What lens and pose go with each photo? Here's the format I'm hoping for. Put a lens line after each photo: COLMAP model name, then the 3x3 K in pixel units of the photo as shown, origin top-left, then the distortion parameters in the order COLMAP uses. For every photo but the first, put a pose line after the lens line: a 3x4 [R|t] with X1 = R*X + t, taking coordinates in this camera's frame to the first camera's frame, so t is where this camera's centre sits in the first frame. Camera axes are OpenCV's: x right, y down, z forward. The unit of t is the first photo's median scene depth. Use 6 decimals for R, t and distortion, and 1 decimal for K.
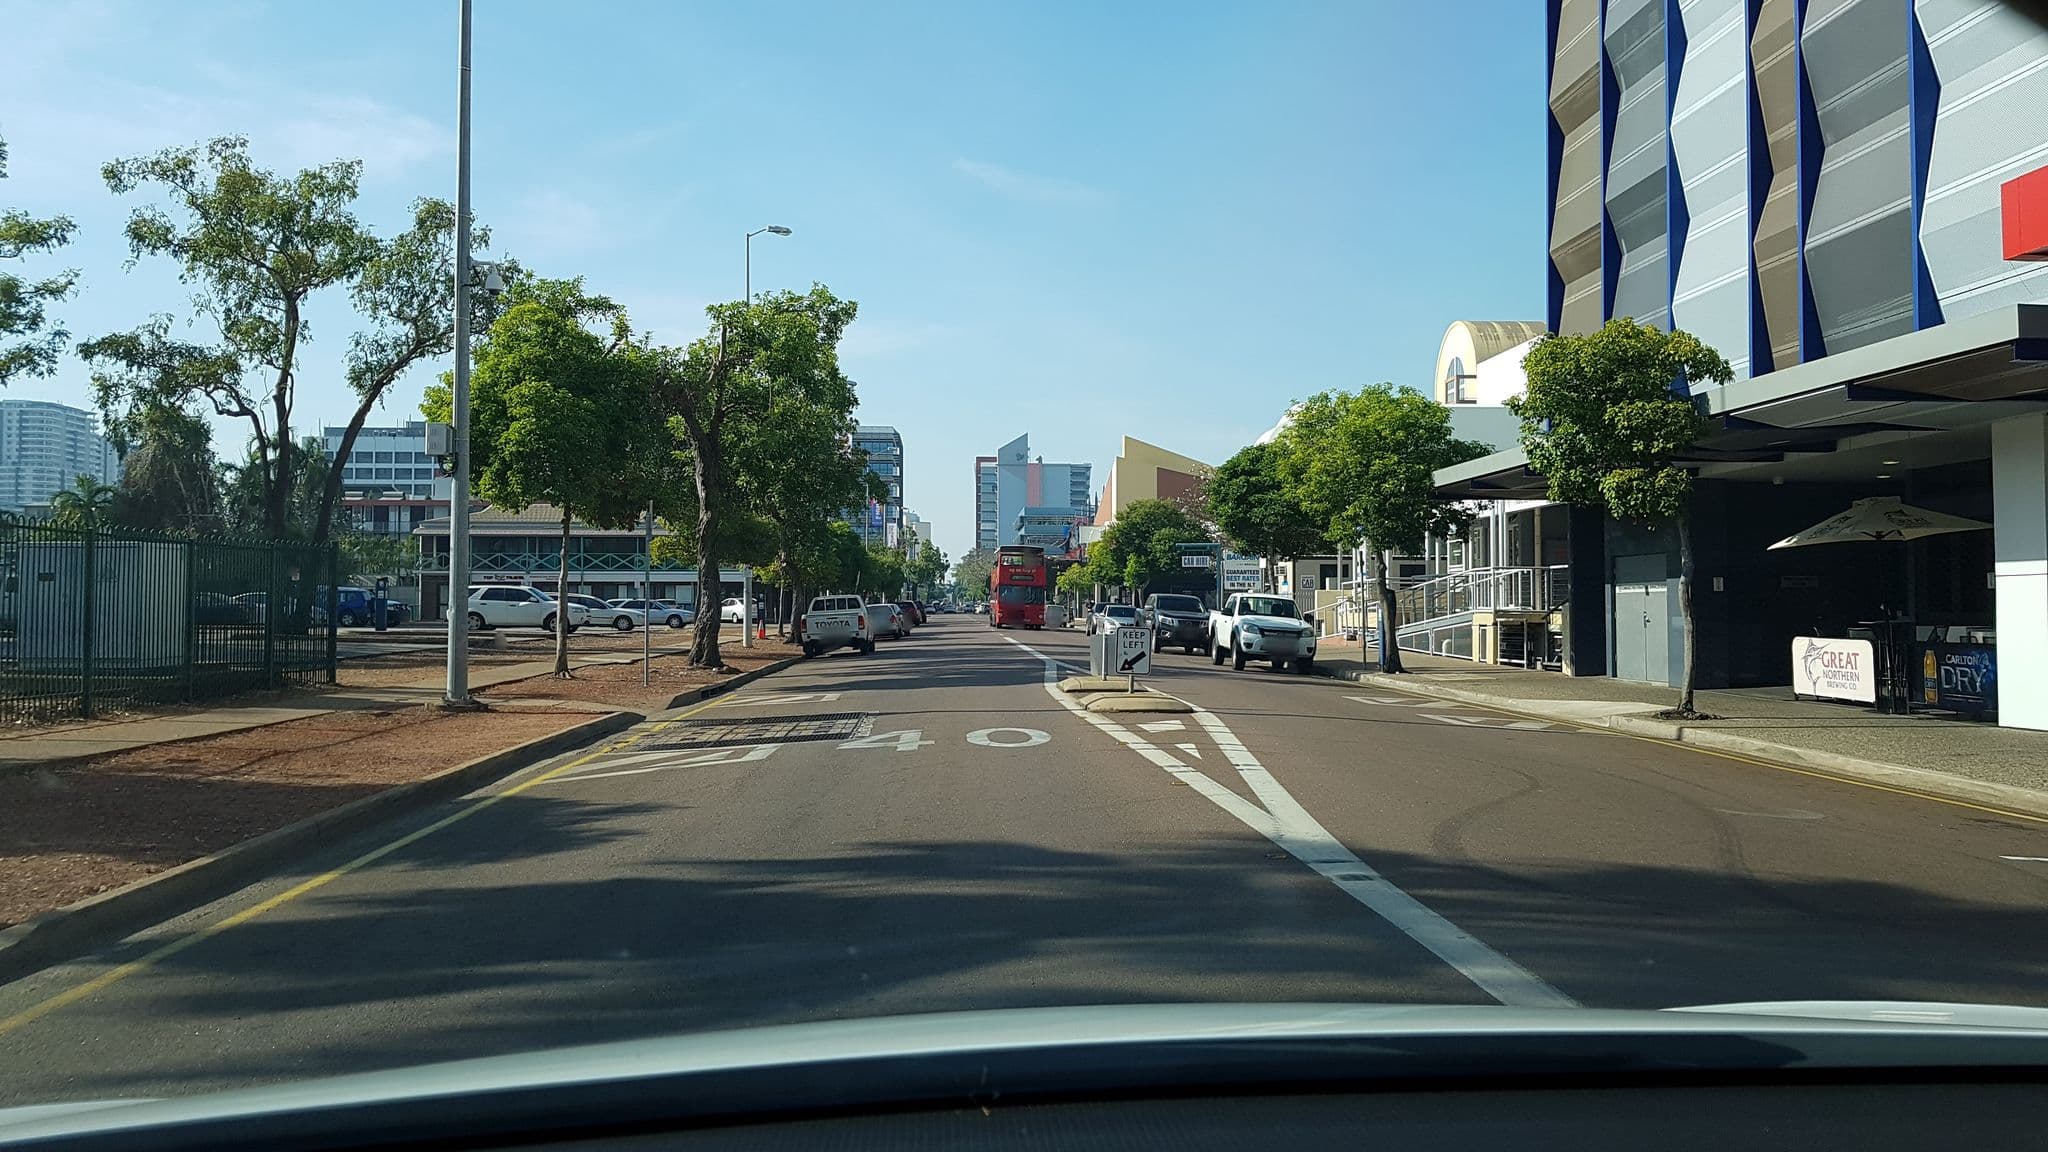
lens RADIAL K [[1545.7, 0, 1021.5], [0, 1545.7, 581.7], [0, 0, 1]] dist [-0.072703, -0.005217]
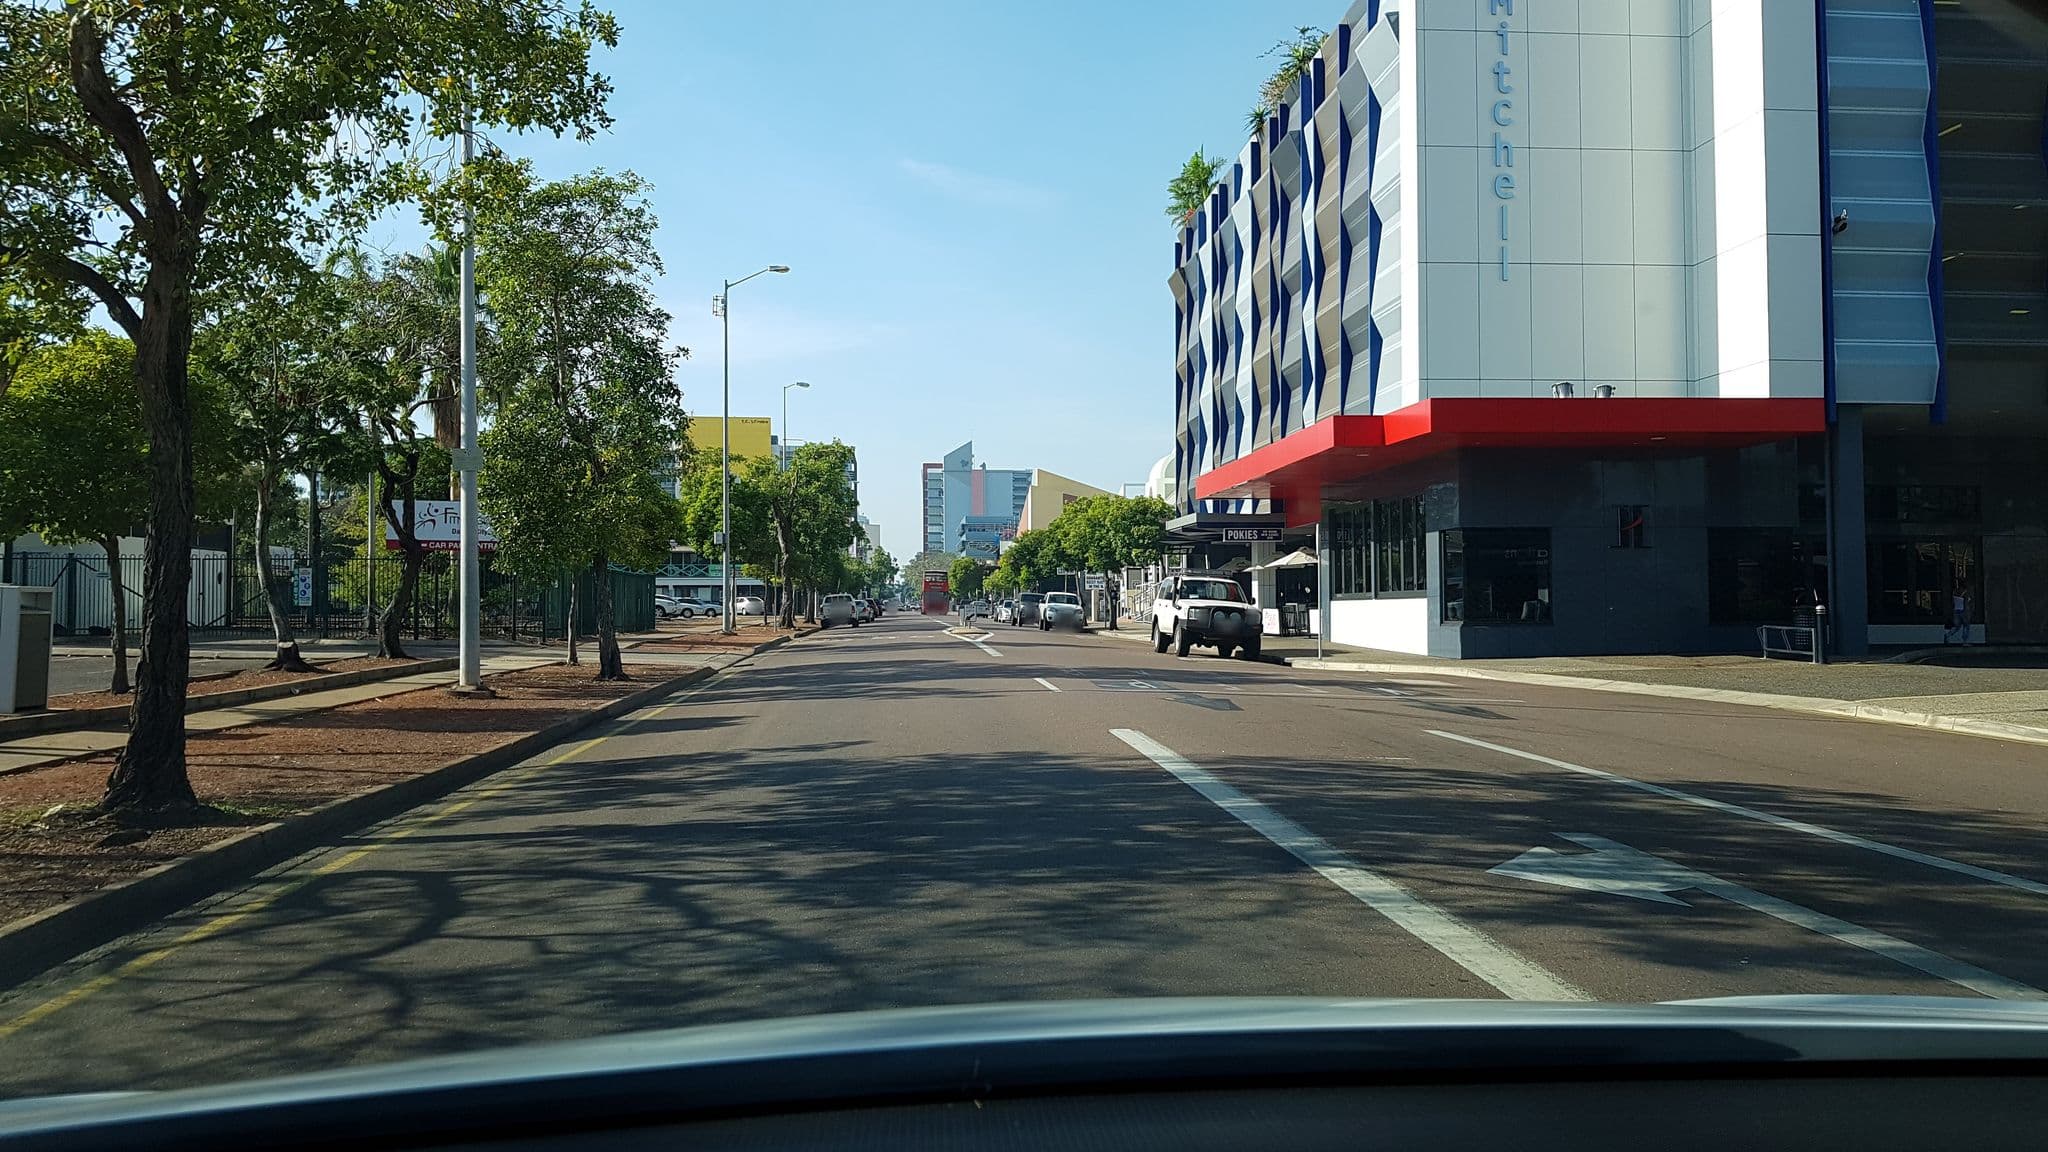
lens RADIAL K [[1545.7, 0, 1015.1], [0, 1545.7, 576.2], [0, 0, 1]] dist [-0.072703, -0.005217]
pose [[0.999565, -0.003113, 0.029343, 0.033686], [0.003207, 0.999990, -0.003166, -0.005922], [-0.029333, 0.003259, 0.999564, -0.840212]]
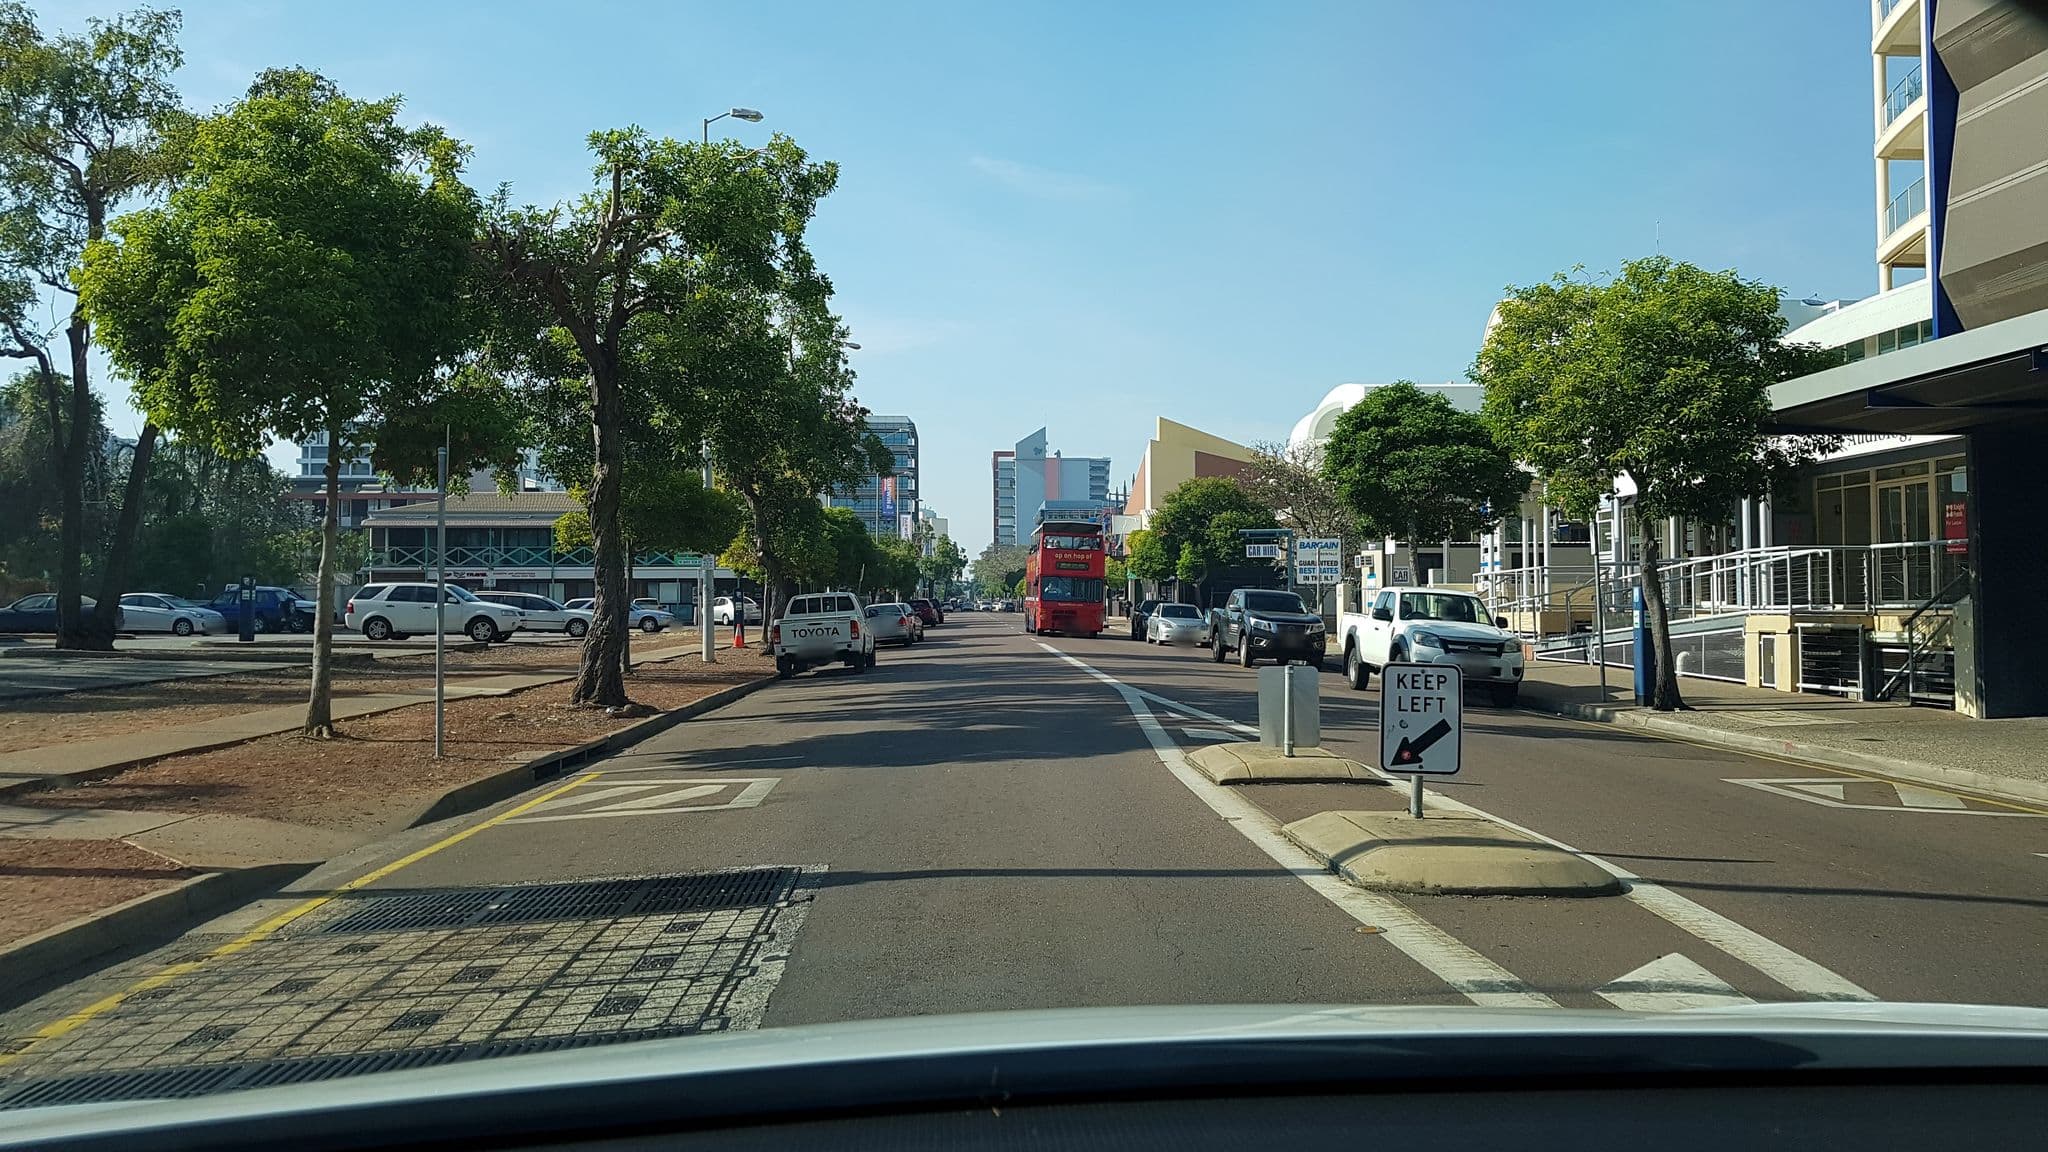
lens RADIAL K [[1545.7, 0, 1034.6], [0, 1545.7, 582.5], [0, 0, 1]] dist [-0.072703, -0.005217]
pose [[0.999985, -0.004802, -0.002642, -0.015790], [0.004809, 0.999985, 0.002560, 0.002440], [0.002630, -0.002573, 0.999993, 0.270637]]
